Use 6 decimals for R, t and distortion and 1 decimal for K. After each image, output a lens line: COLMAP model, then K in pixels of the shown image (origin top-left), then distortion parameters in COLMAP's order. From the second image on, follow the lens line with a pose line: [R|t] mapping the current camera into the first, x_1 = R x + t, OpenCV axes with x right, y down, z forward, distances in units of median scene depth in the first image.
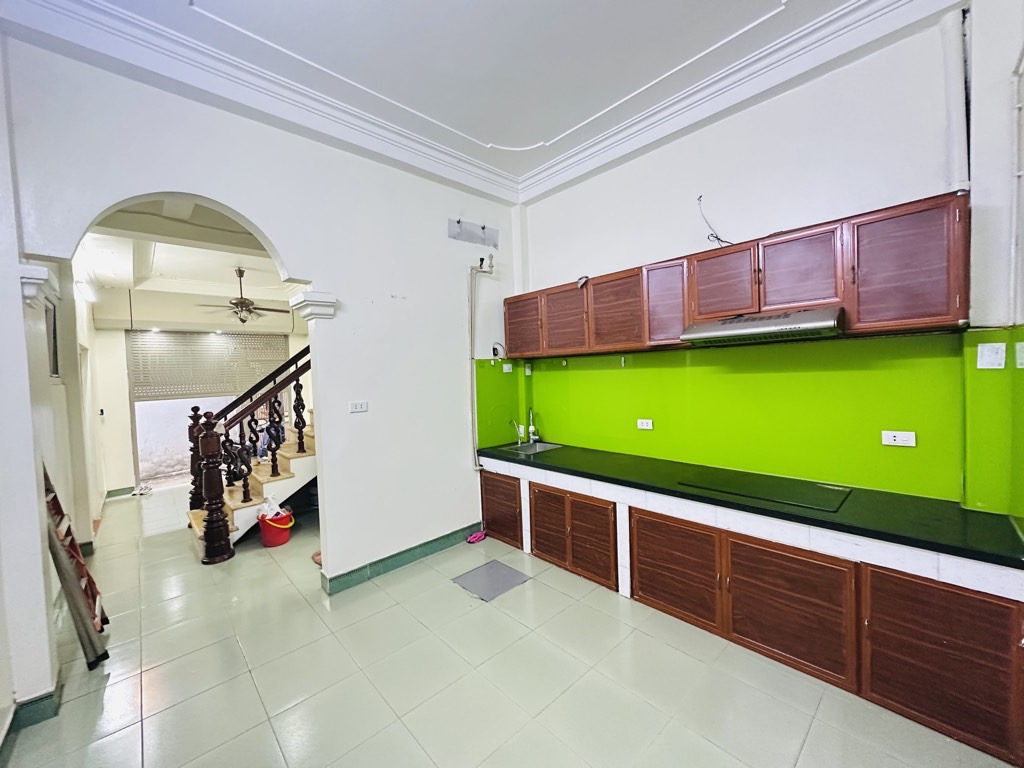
lens RADIAL K [[406.6, 0, 512.3], [0, 406.6, 379.0], [0, 0, 1]] dist [-0.006151, -0.000175]
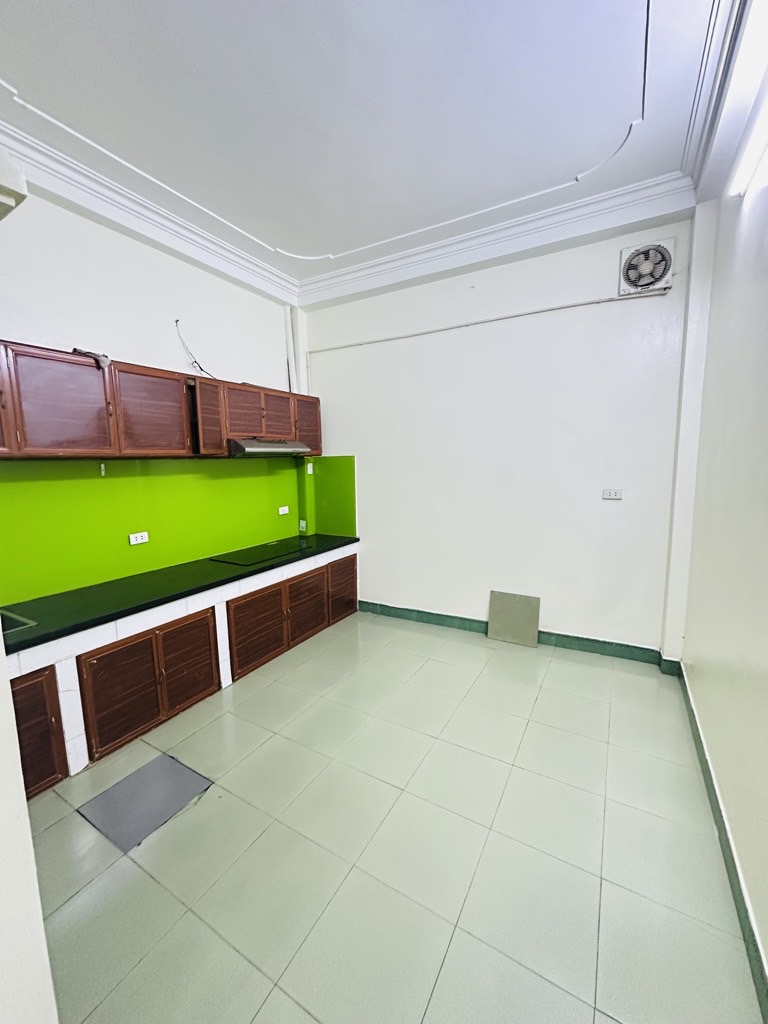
lens RADIAL K [[406.6, 0, 383.4], [0, 406.6, 515.6], [0, 0, 1]] dist [-0.006151, -0.000175]
pose [[-0.297233, -0.076416, 0.951742, -0.971366], [0.058714, 0.993443, 0.098101, 0.003880], [-0.952998, 0.085039, -0.290798, 1.021491]]
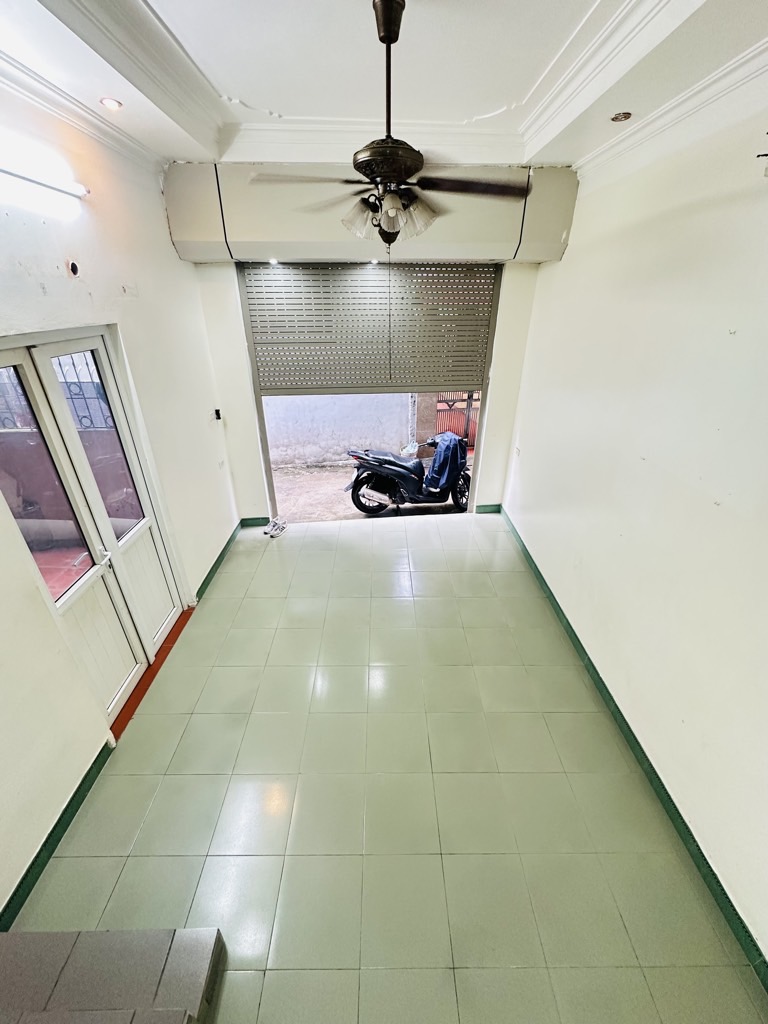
lens RADIAL K [[406.6, 0, 383.2], [0, 406.6, 510.2], [0, 0, 1]] dist [-0.006151, -0.000175]
pose [[0.745139, 0.346654, -0.569736, -0.278321], [-0.048240, 0.880071, 0.472385, -0.070399], [0.665162, -0.324509, 0.672498, 0.481067]]
